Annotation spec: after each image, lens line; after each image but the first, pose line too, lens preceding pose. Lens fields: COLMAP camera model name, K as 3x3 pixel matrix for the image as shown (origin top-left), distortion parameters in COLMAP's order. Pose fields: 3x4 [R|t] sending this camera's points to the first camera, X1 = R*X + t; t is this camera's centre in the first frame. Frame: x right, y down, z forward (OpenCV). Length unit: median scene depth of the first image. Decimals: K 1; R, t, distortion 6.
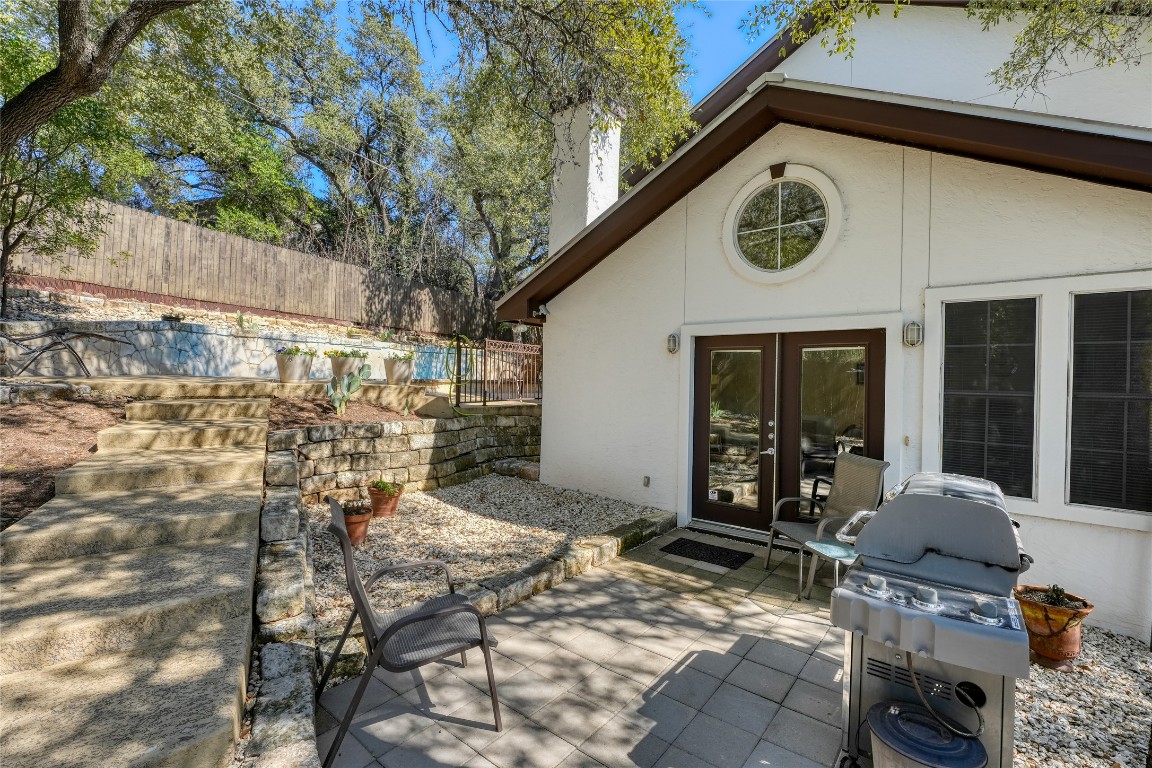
lens RADIAL K [[516.9, 0, 572.0], [0, 516.9, 381.5], [0, 0, 1]] dist [-0.001560, 0.000155]
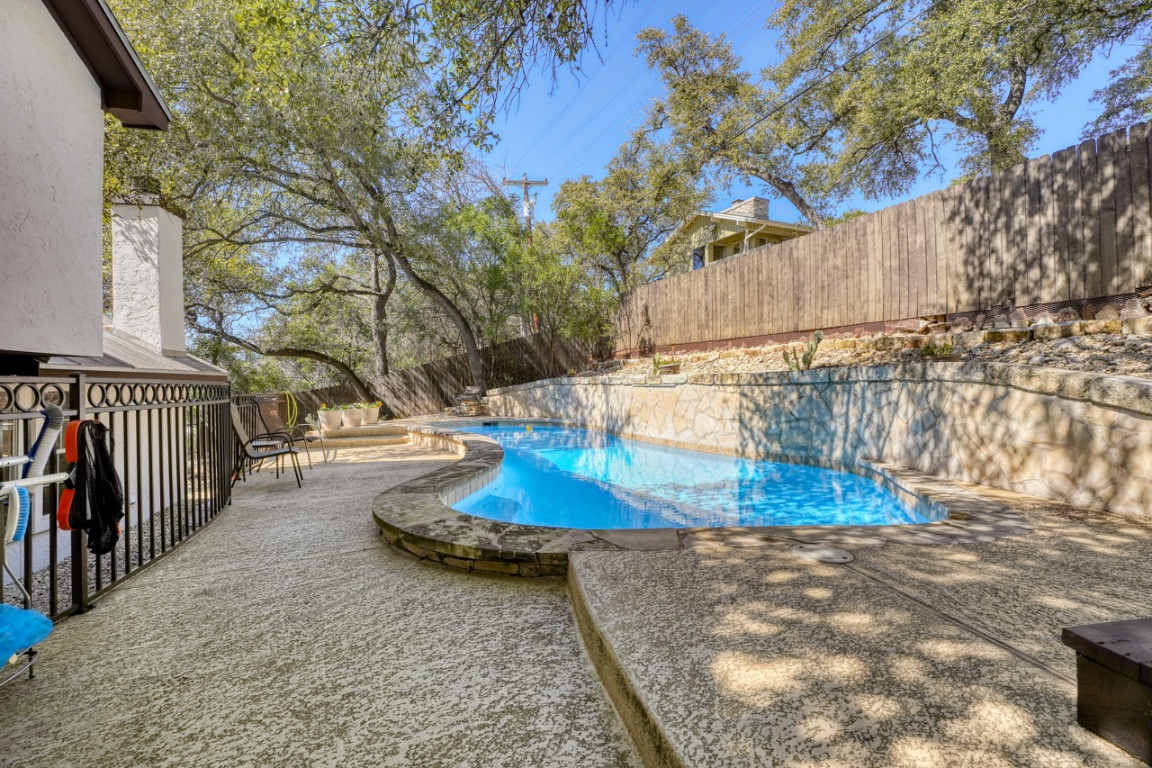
lens RADIAL K [[516.9, 0, 572.0], [0, 516.9, 381.5], [0, 0, 1]] dist [-0.001560, 0.000155]
pose [[-0.640248, -0.028045, -0.767656, 0.121900], [-0.013157, 0.999587, -0.025545, -0.039407], [0.768056, -0.006255, -0.640352, 1.019465]]
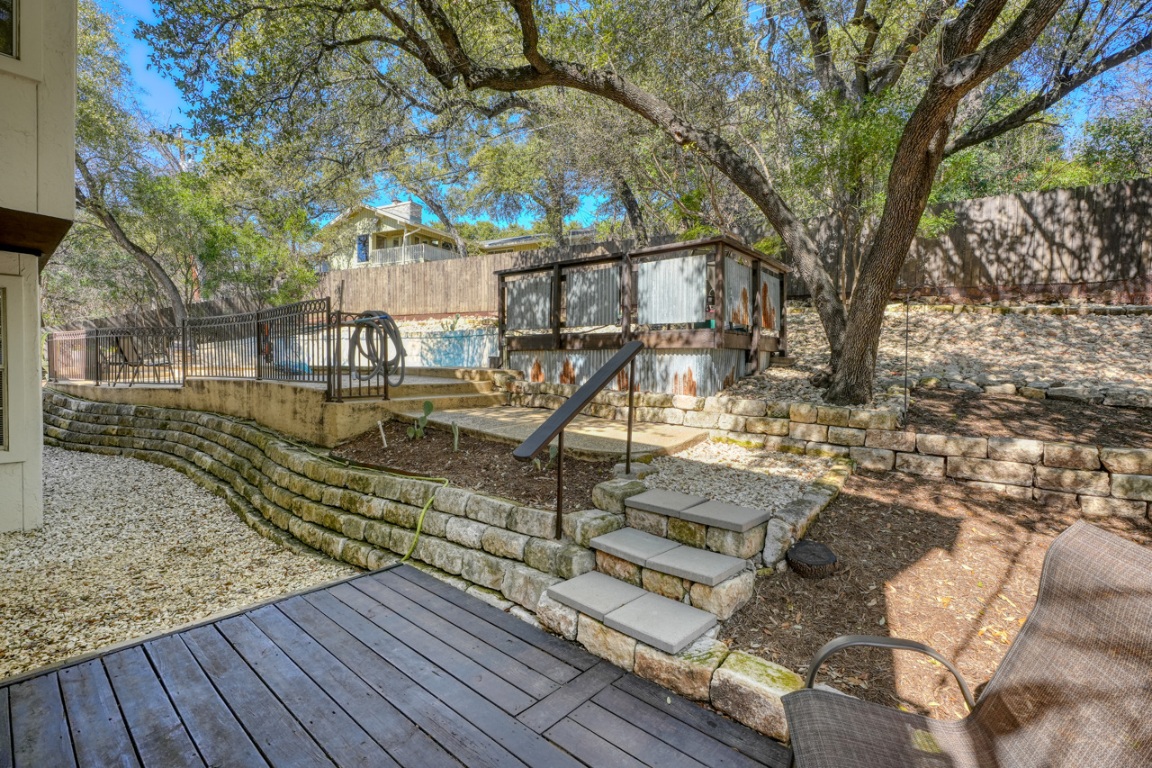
lens RADIAL K [[516.9, 0, 572.0], [0, 516.9, 381.5], [0, 0, 1]] dist [-0.001560, 0.000155]
pose [[-0.031258, 0.005612, -0.999496, 0.538278], [-0.011335, 0.999918, 0.005969, 0.013262], [0.999447, 0.011515, -0.031192, 1.125852]]
